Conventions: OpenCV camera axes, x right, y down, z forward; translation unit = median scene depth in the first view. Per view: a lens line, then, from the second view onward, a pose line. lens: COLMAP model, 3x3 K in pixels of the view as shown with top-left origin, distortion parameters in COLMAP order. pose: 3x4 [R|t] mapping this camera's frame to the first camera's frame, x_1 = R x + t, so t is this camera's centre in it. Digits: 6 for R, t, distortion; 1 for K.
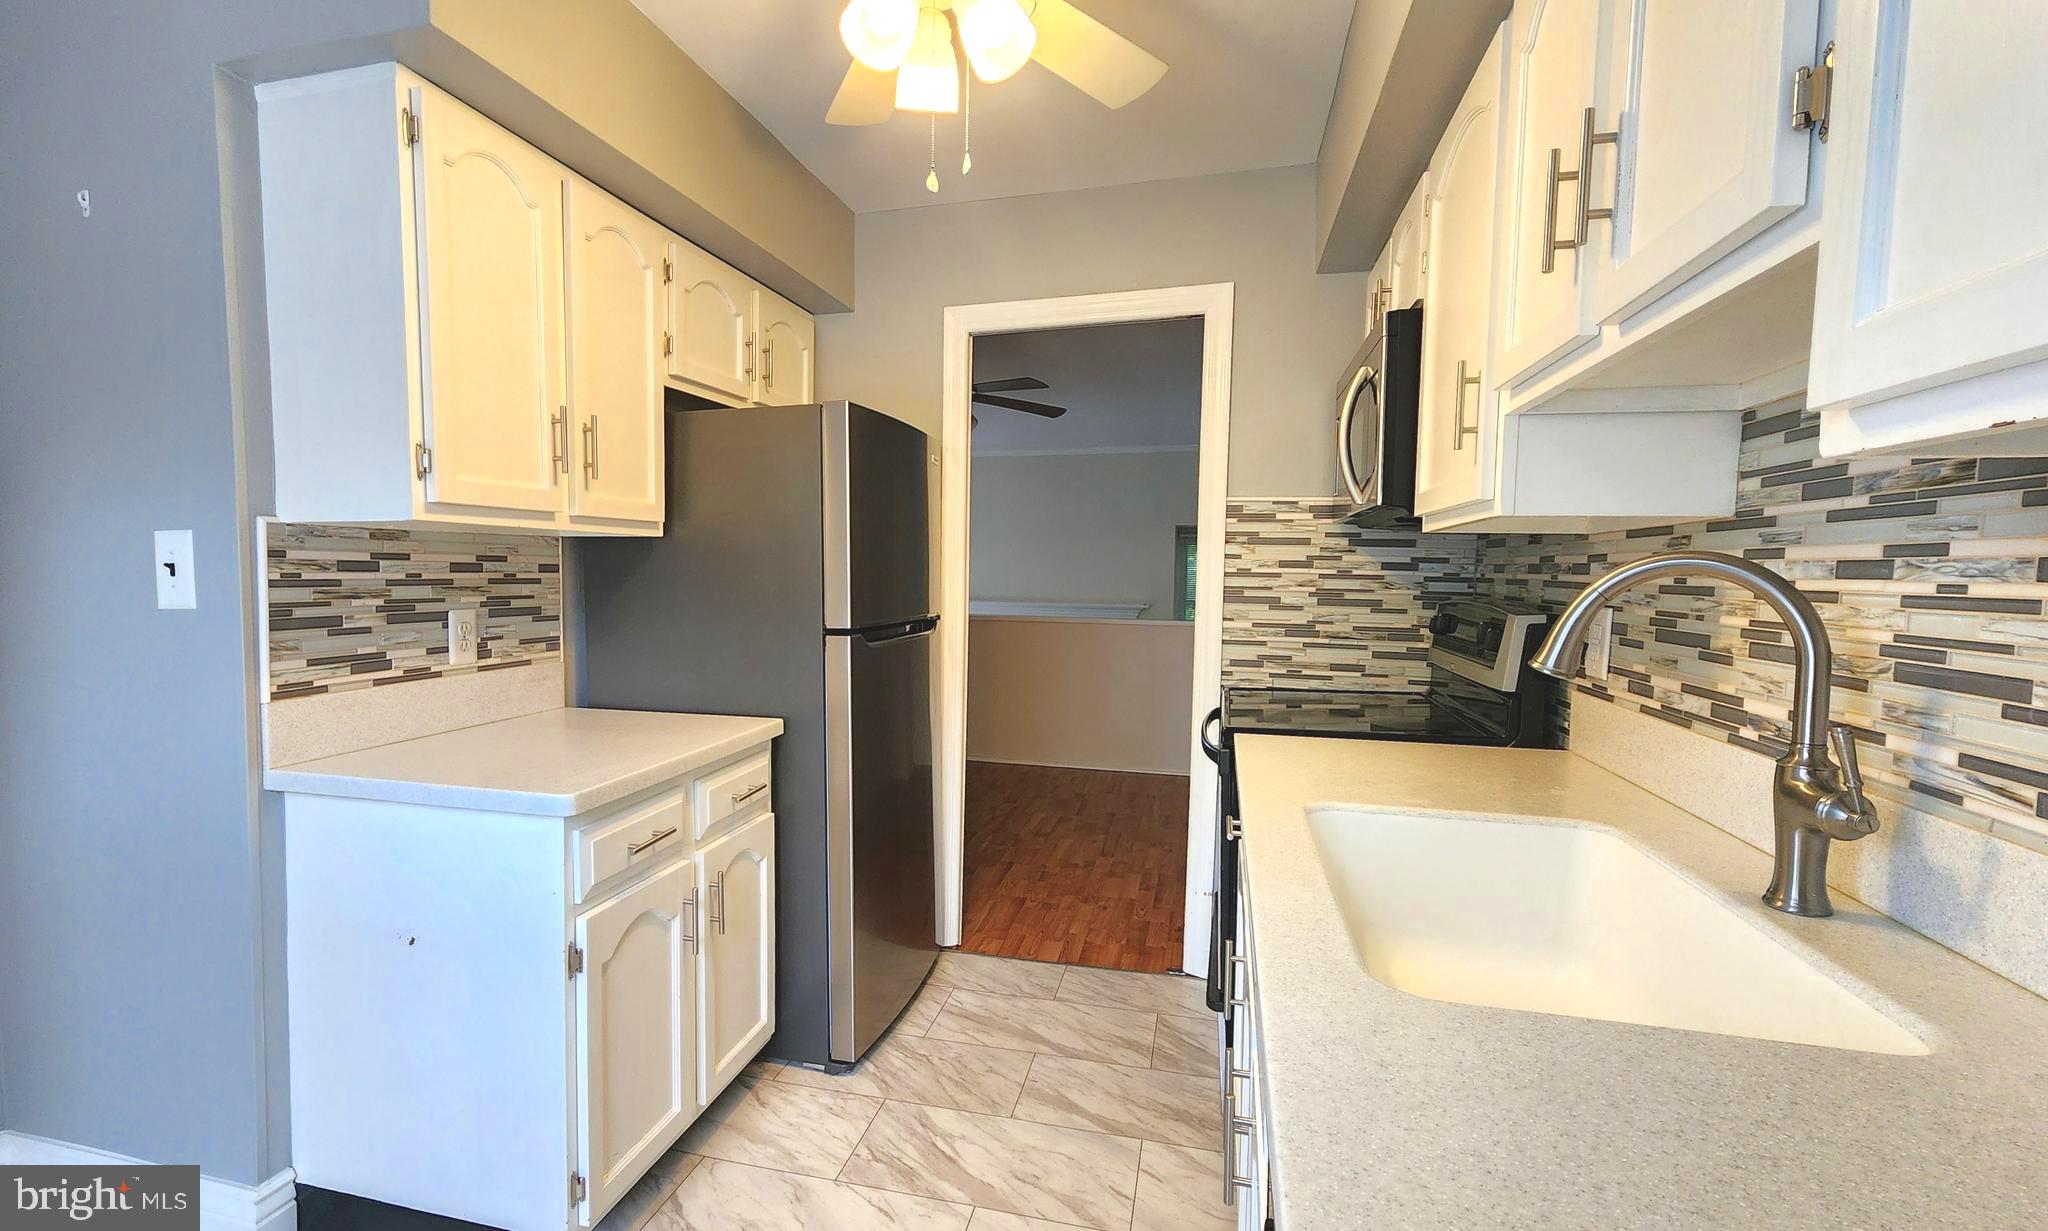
lens RADIAL K [[915.7, 0, 969.2], [0, 915.7, 623.7], [0, 0, 1]] dist [0.002700, 0.000411]
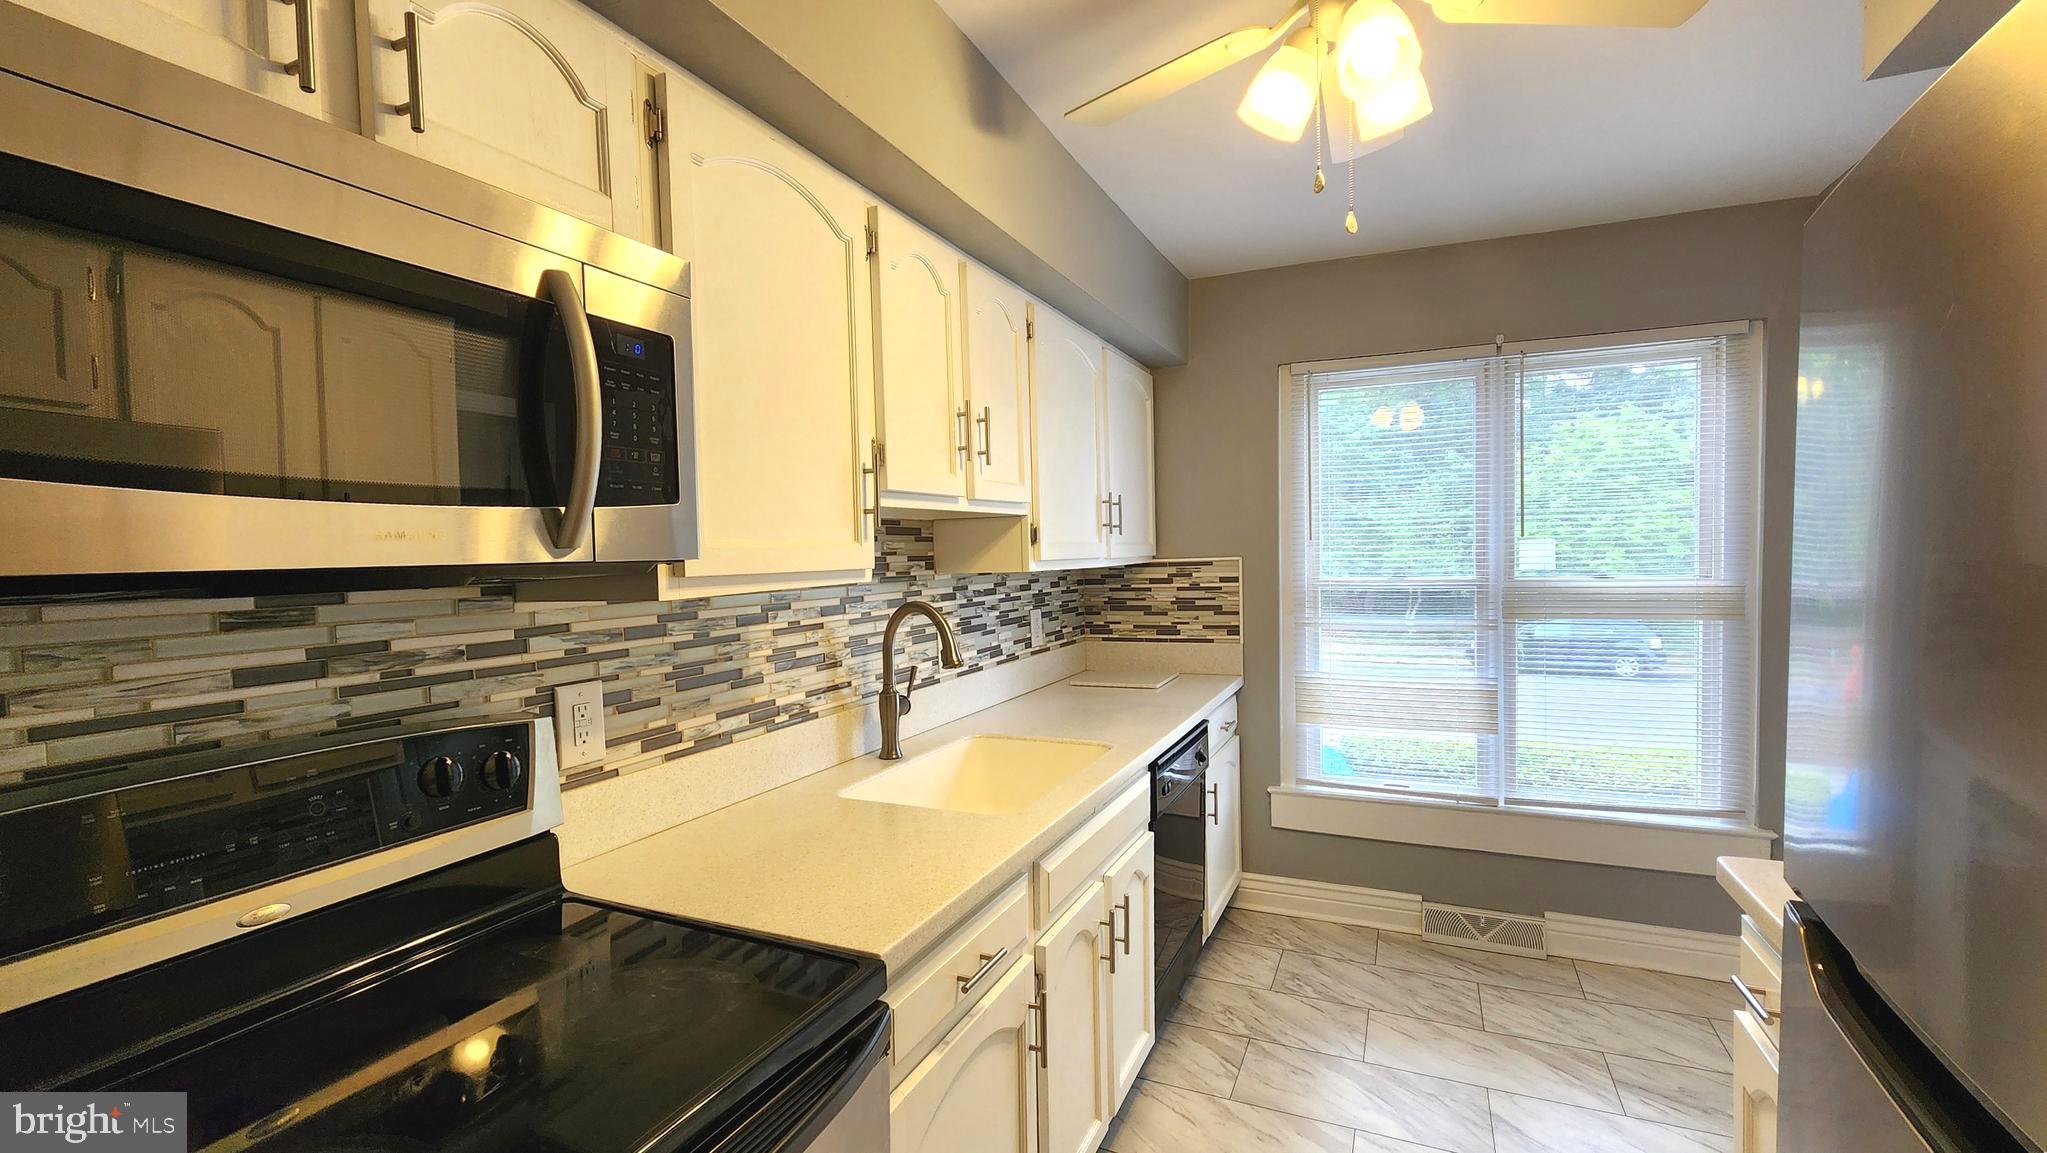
lens RADIAL K [[894.9, 0, 1023.5], [0, 894.9, 576.5], [0, 0, 1]] dist [0.000777, 0.000062]
pose [[-0.988126, 0.000591, 0.153642, 0.088995], [0.015456, 0.995302, 0.095577, -0.127380], [-0.152863, 0.096817, -0.983493, 1.150876]]
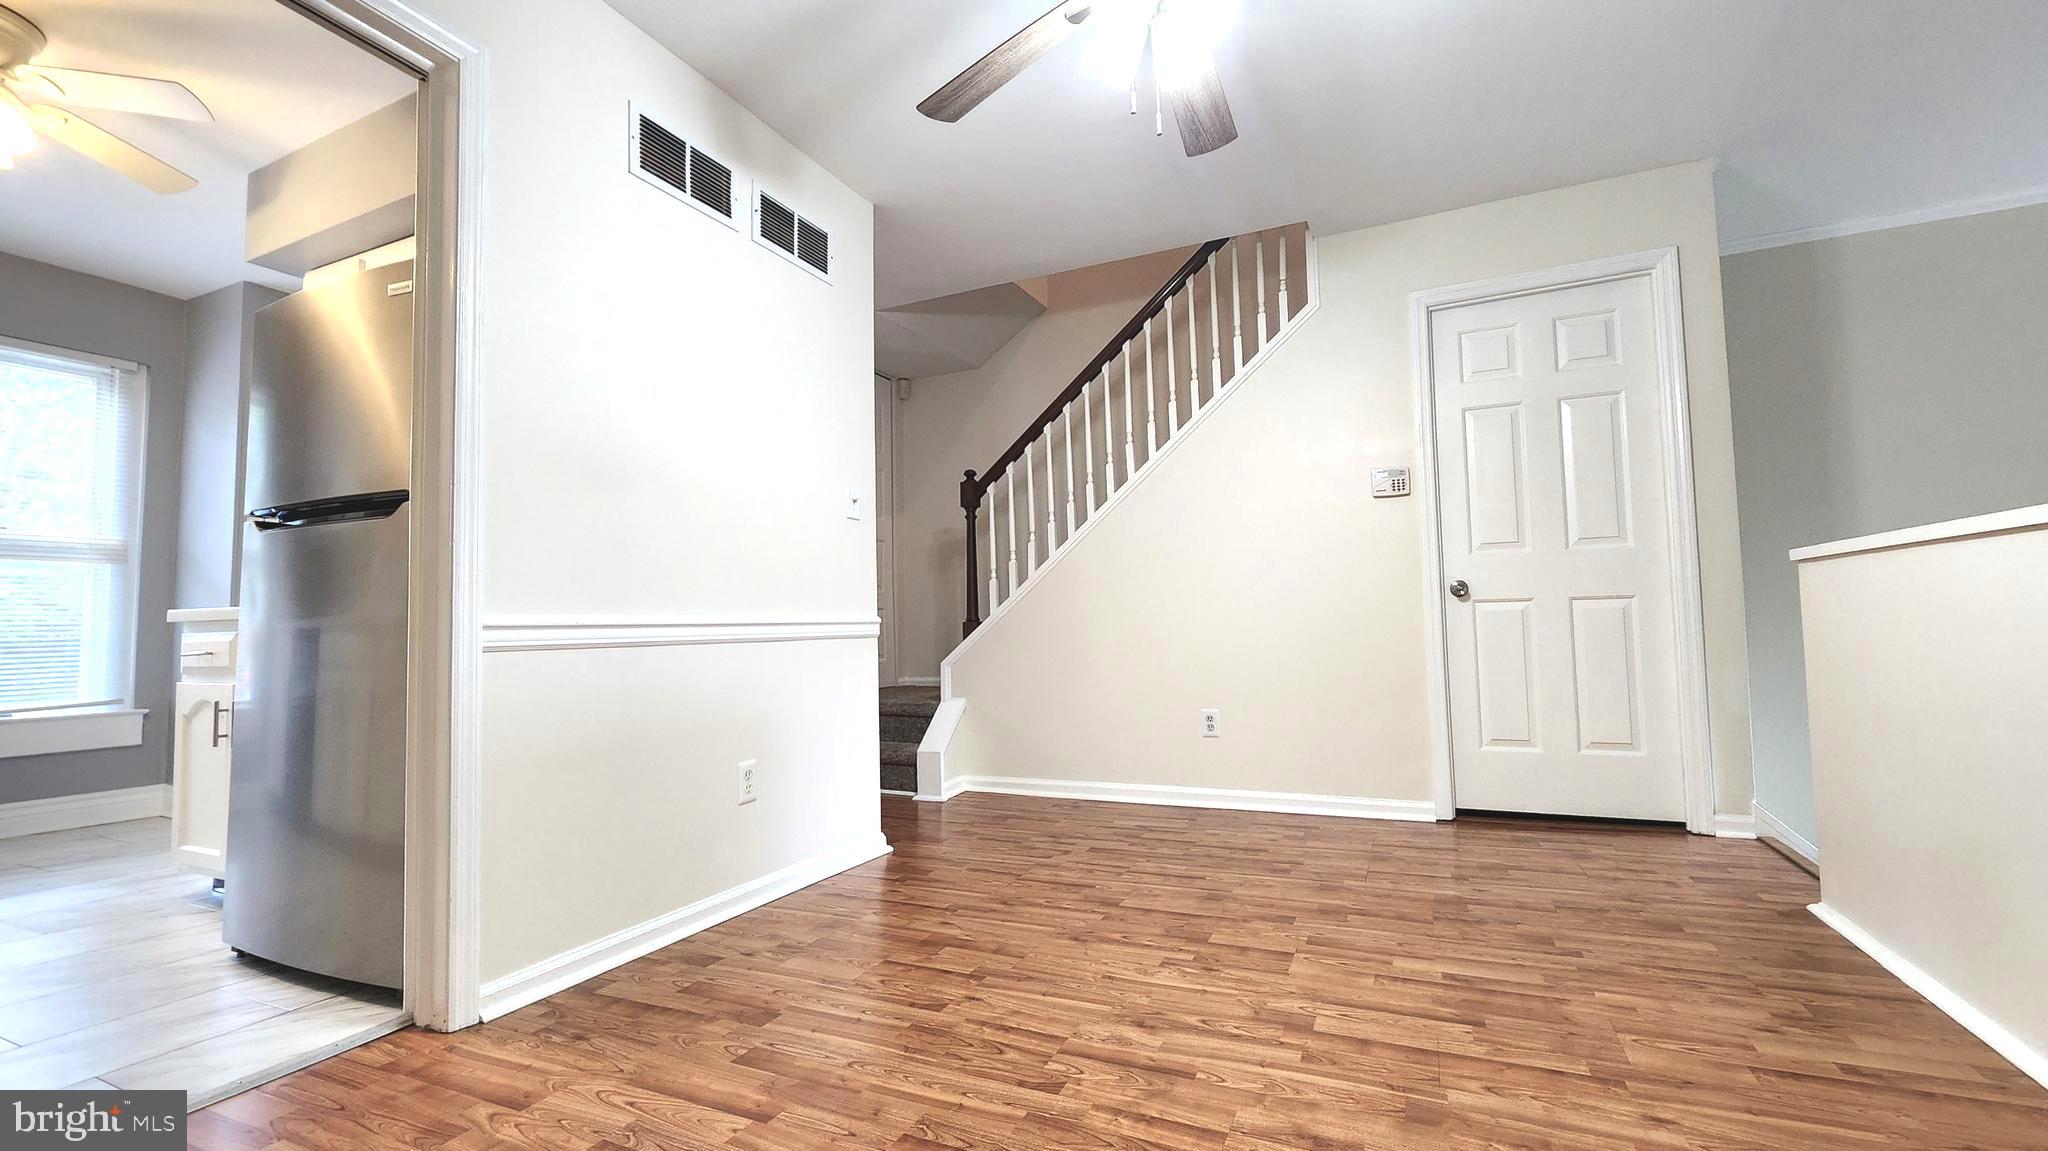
lens RADIAL K [[865.3, 0, 1023.7], [0, 865.3, 581.2], [0, 0, 1]] dist [0.002588, -0.000392]
pose [[-0.174330, -0.064010, -0.982605, 0.596732], [-0.044185, 0.997388, -0.057134, 0.081917], [0.983695, 0.033456, -0.176703, 1.754150]]
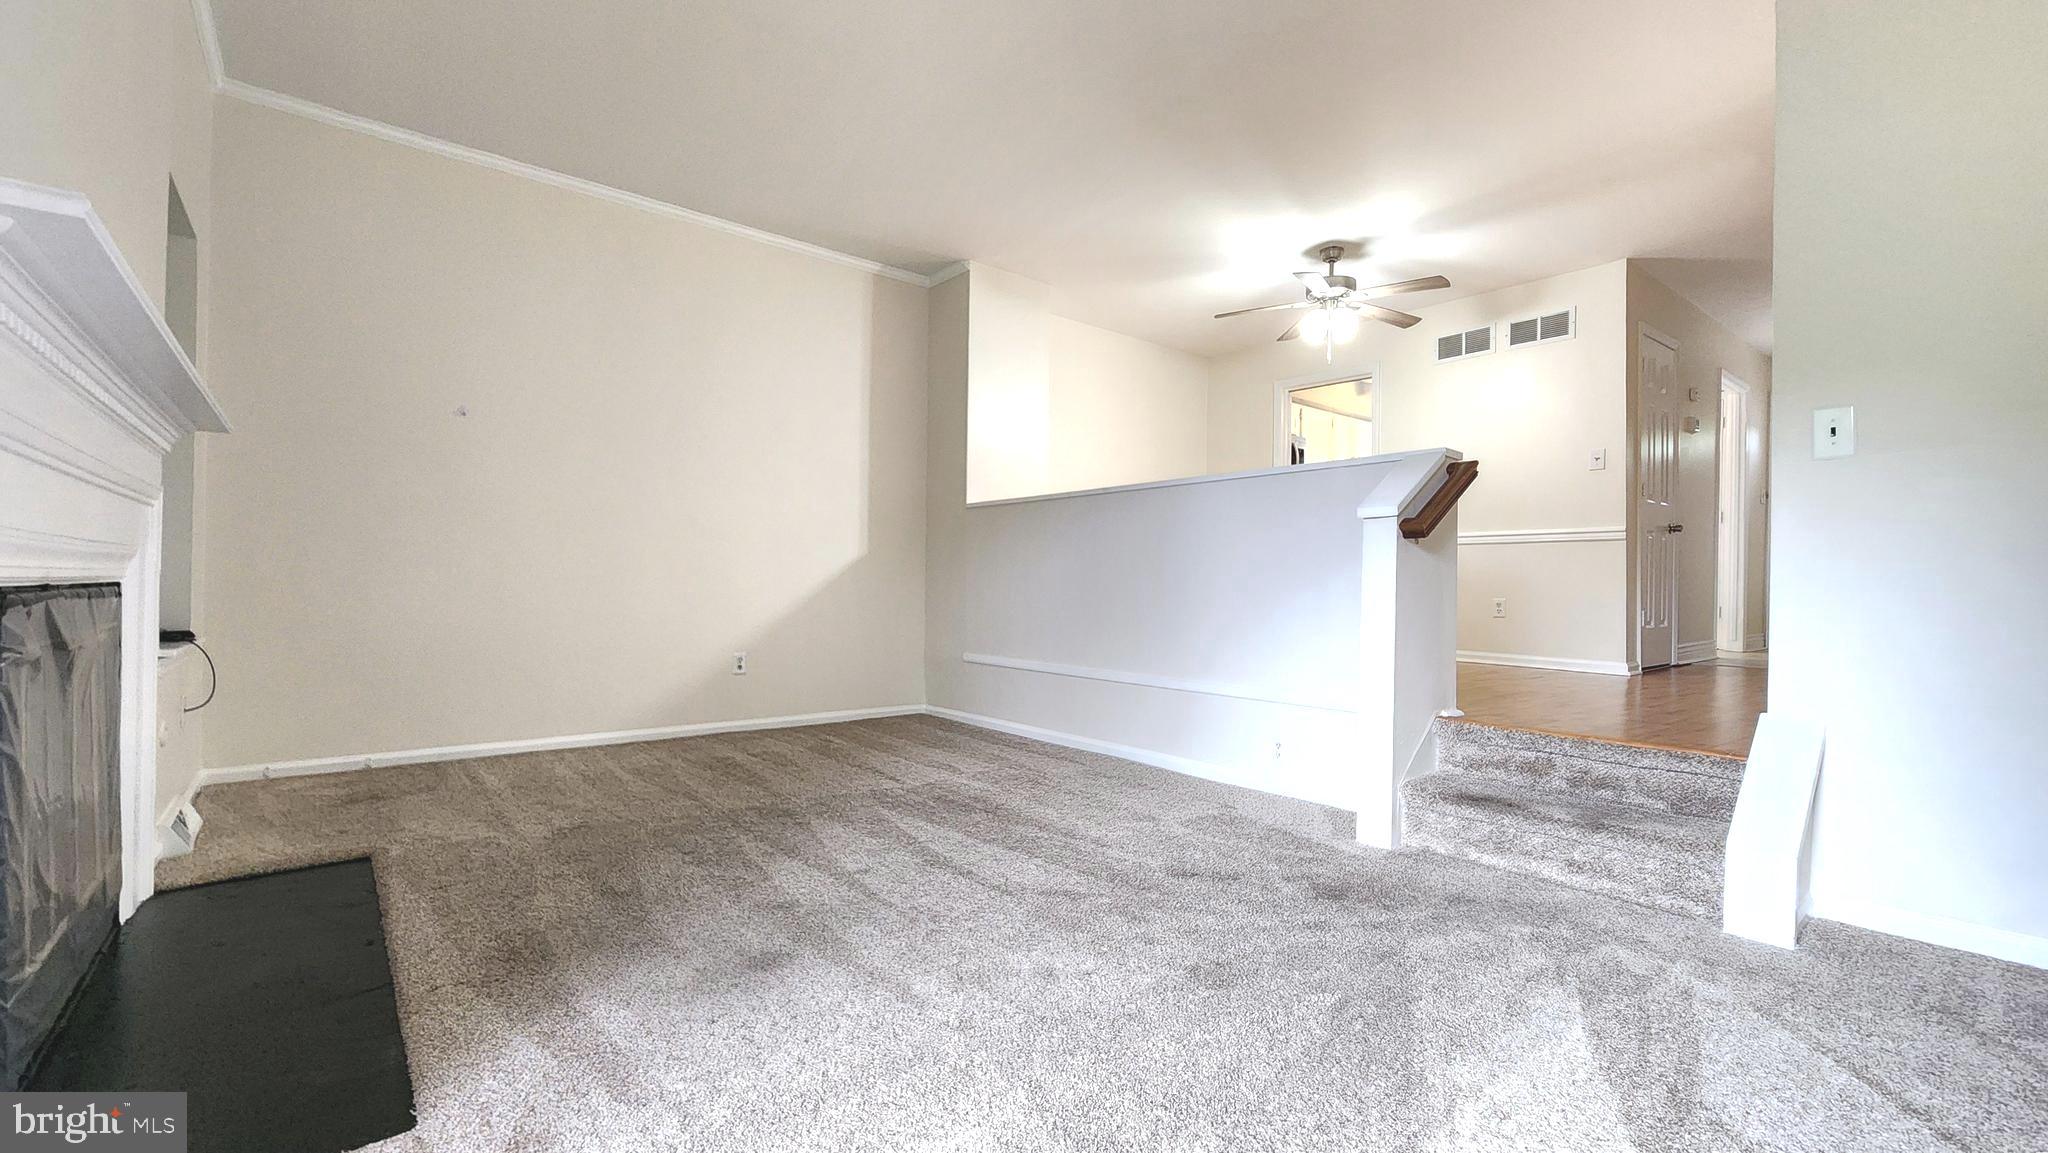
lens RADIAL K [[848.9, 0, 1027.4], [0, 848.9, 582.8], [0, 0, 1]] dist [-0.000141, -0.000076]
pose [[-0.813384, -0.026036, 0.581145, -0.599034], [0.012349, 0.998000, 0.061994, 0.061288], [-0.581597, 0.057602, -0.811435, 3.654563]]
